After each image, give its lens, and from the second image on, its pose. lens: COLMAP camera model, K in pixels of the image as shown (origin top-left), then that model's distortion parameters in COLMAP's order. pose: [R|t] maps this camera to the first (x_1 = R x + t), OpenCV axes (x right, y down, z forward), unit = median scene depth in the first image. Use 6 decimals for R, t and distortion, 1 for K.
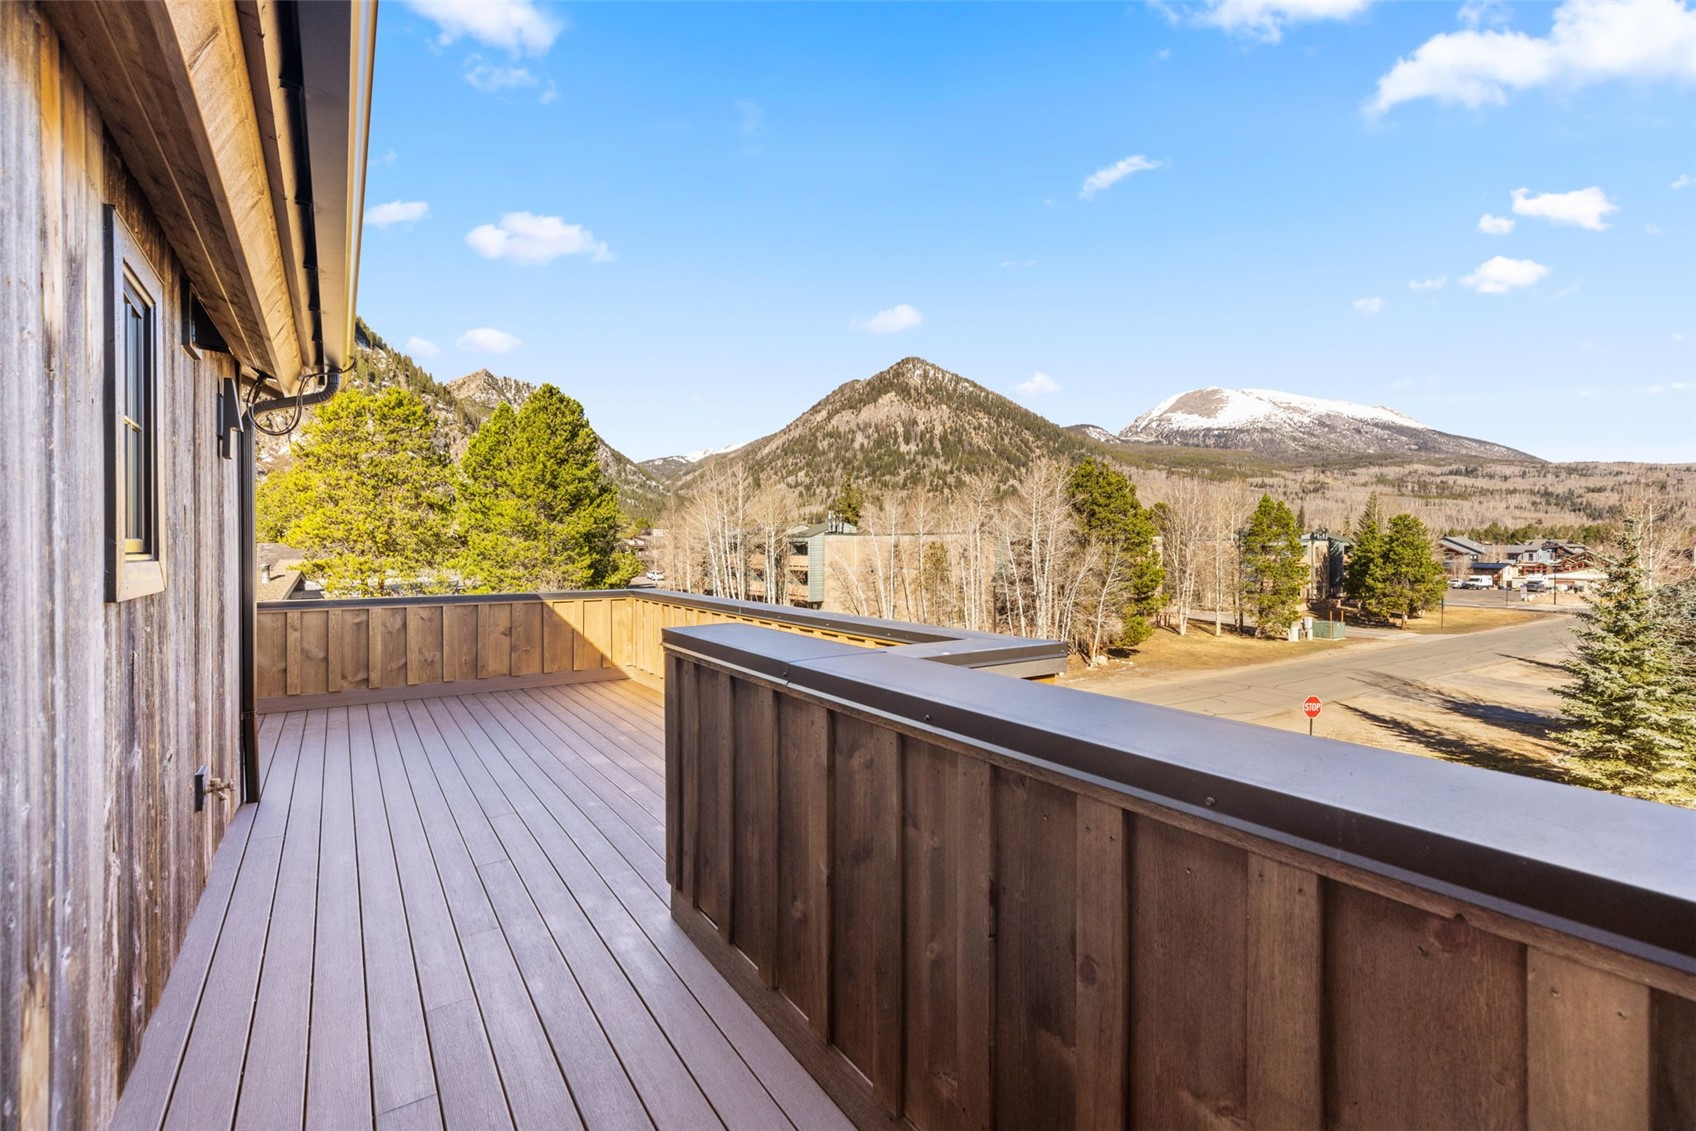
lens RADIAL K [[758.7, 0, 843.7], [0, 758.7, 540.8], [0, 0, 1]] dist [0.009174, -0.002123]
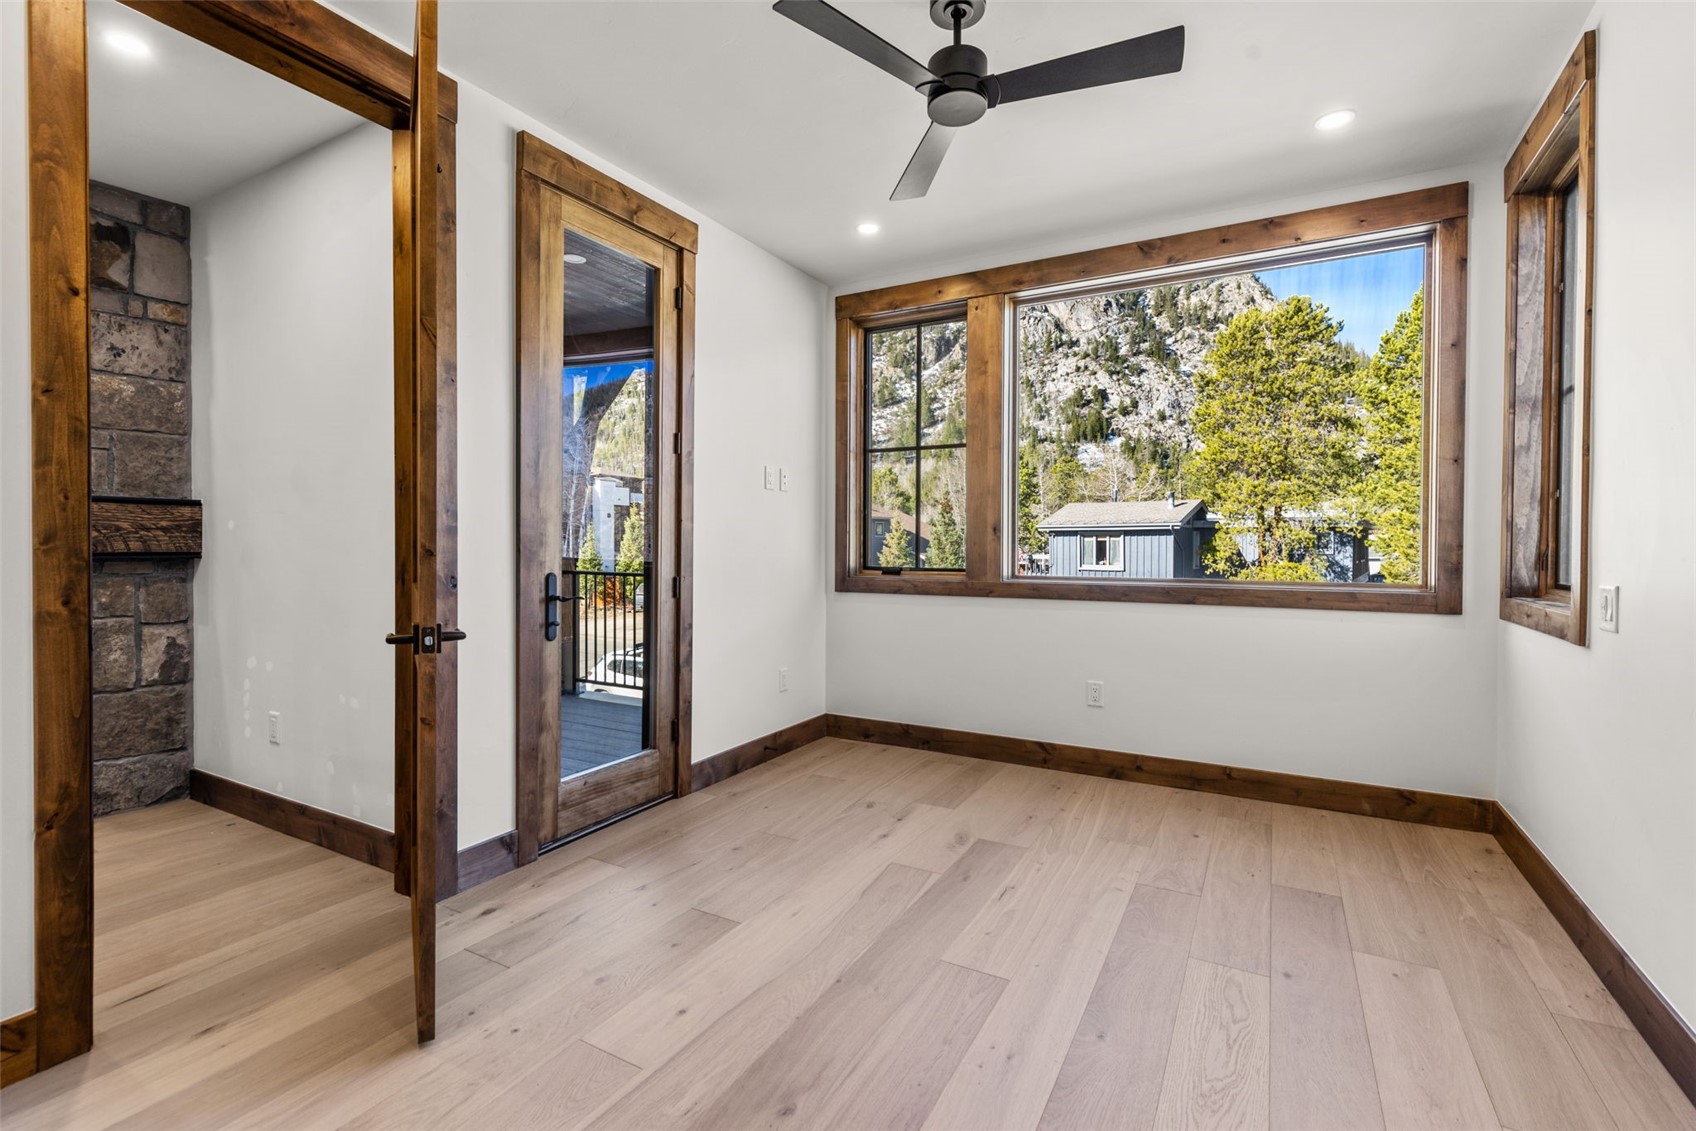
lens RADIAL K [[758.7, 0, 853.2], [0, 758.7, 550.5], [0, 0, 1]] dist [0.009174, -0.002123]
pose [[0.457183, 0.008997, -0.889327, -0.018110], [0.002563, 0.999931, 0.011434, 0.096152], [0.889369, -0.007506, 0.457128, 0.117469]]
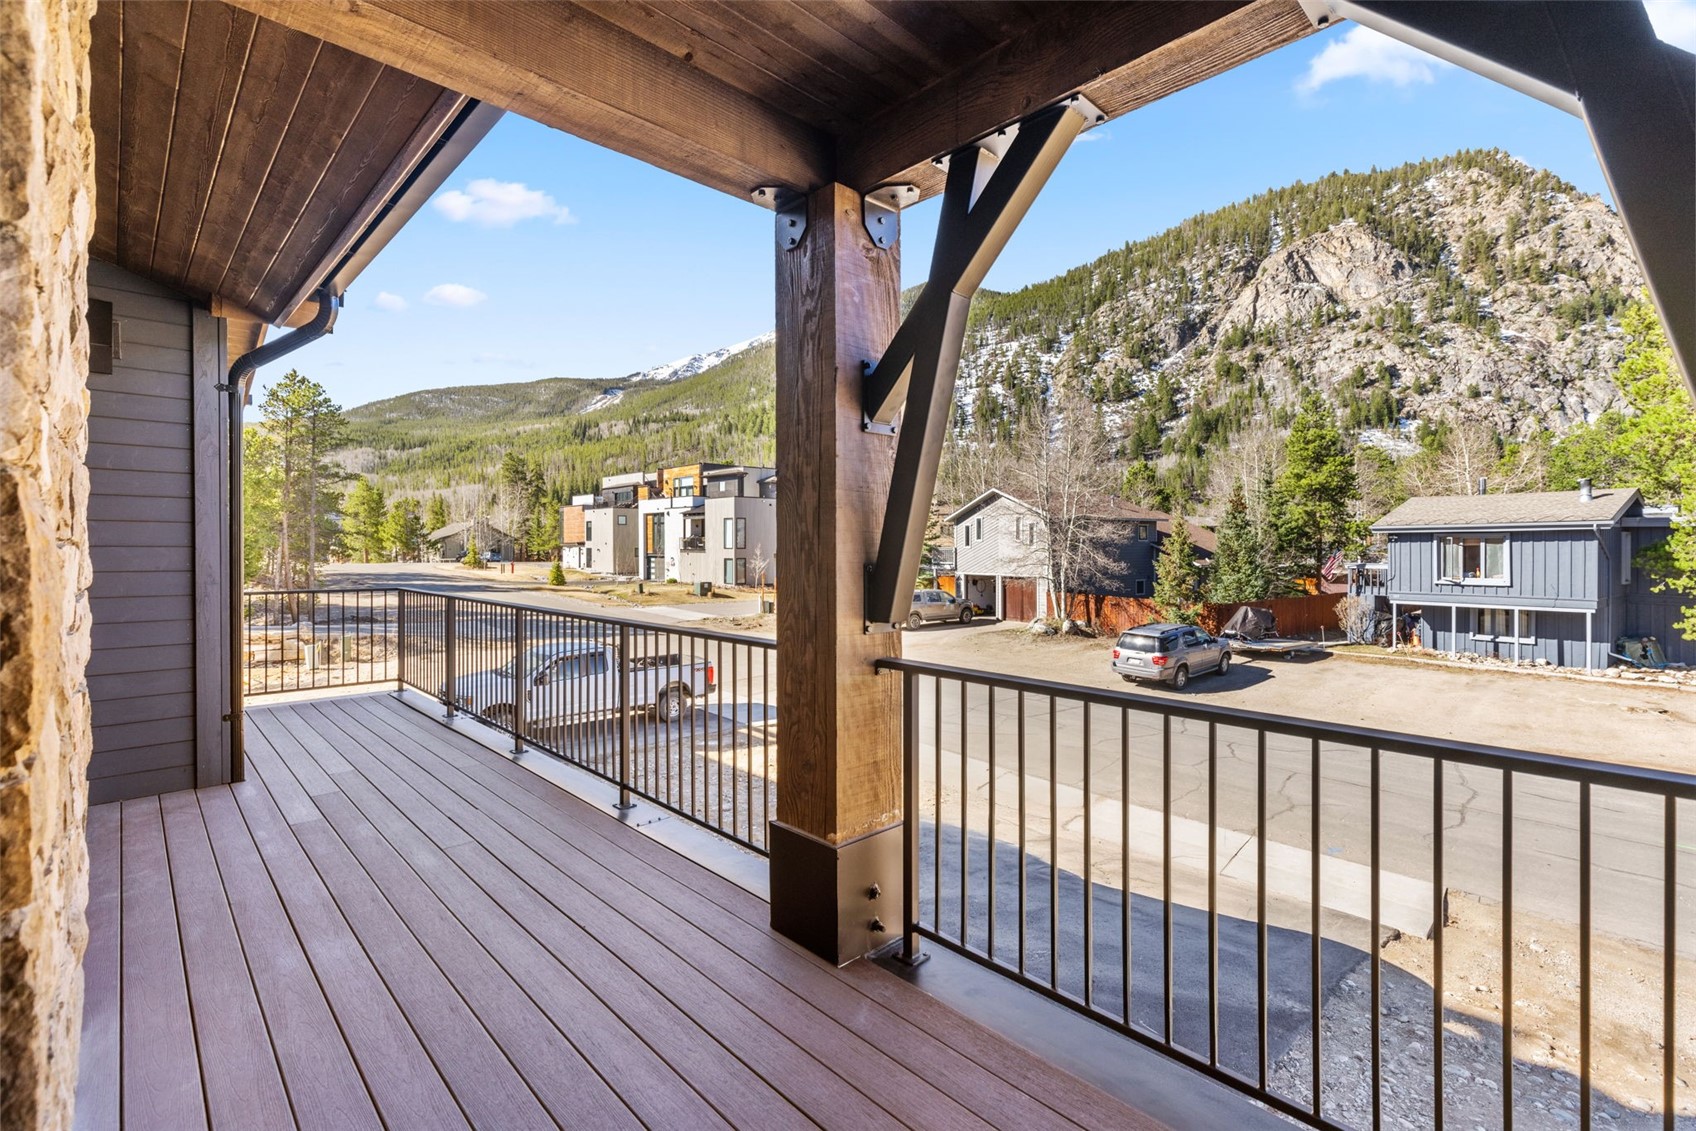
lens RADIAL K [[758.7, 0, 853.9], [0, 758.7, 548.8], [0, 0, 1]] dist [0.009174, -0.002123]
pose [[0.182188, 0.002204, -0.983261, -0.125749], [0.005864, 0.999977, 0.003328, 0.091926], [0.983246, -0.006373, 0.182171, 0.122271]]
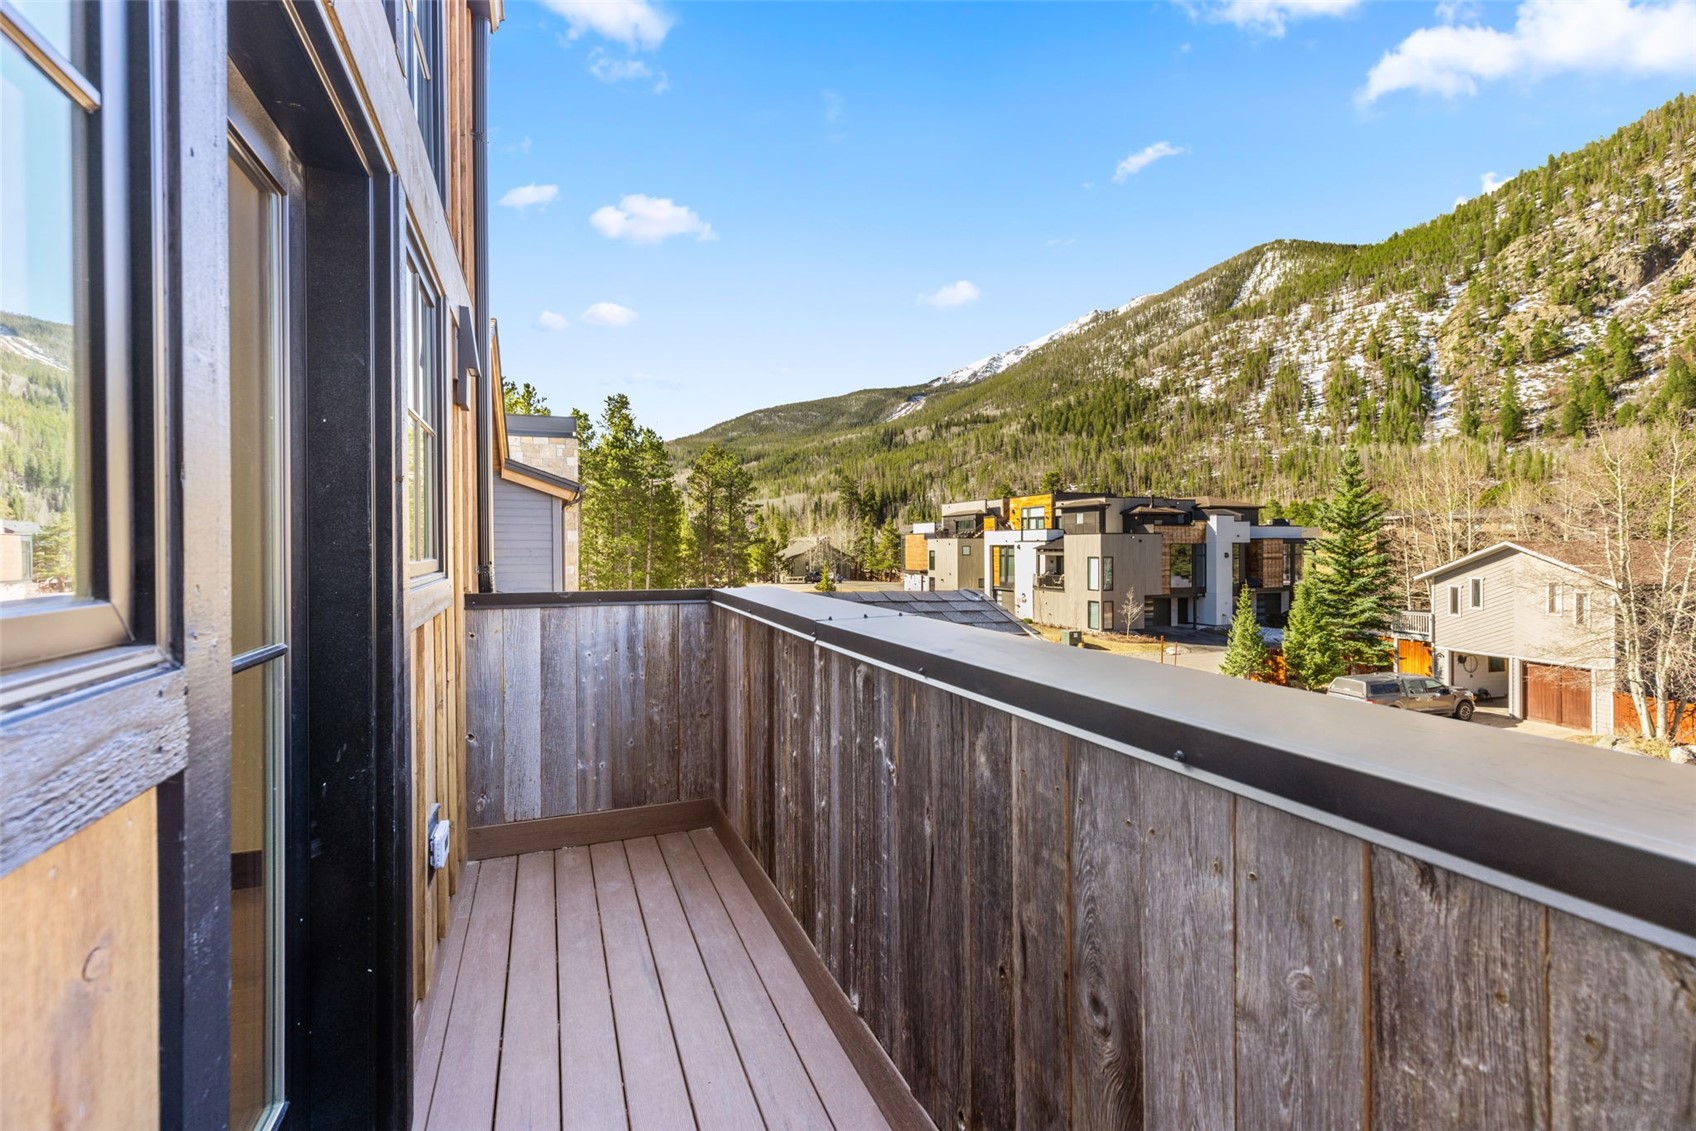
lens RADIAL K [[758.7, 0, 855.7], [0, 758.7, 547.7], [0, 0, 1]] dist [0.009174, -0.002123]
pose [[-0.199273, 0.003952, -0.979936, -0.224168], [0.012448, 0.999921, 0.001502, 0.003473], [0.979865, -0.011899, -0.199307, -0.006272]]
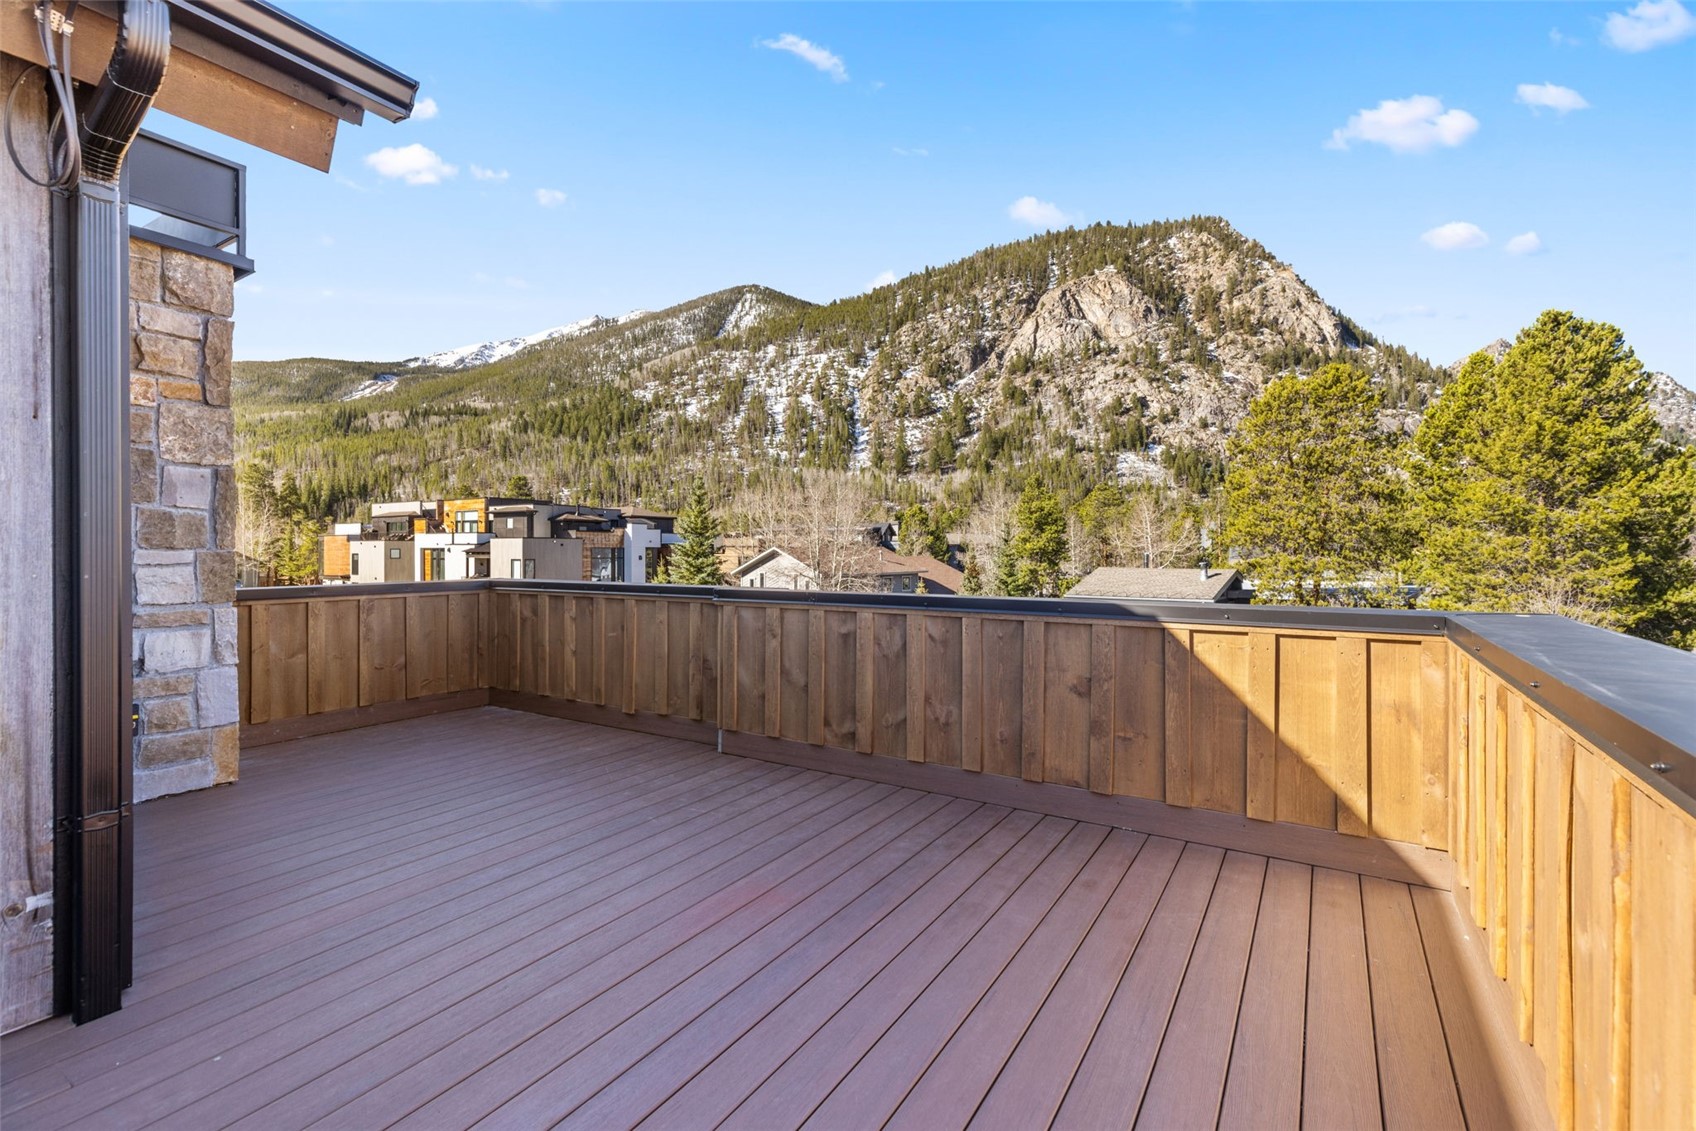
lens RADIAL K [[758.7, 0, 854.0], [0, 758.7, 550.8], [0, 0, 1]] dist [0.009174, -0.002123]
pose [[0.414794, 0.002192, -0.909913, -0.019492], [0.005654, 0.999972, 0.004986, 0.007456], [0.909898, -0.007213, 0.414770, 0.138694]]
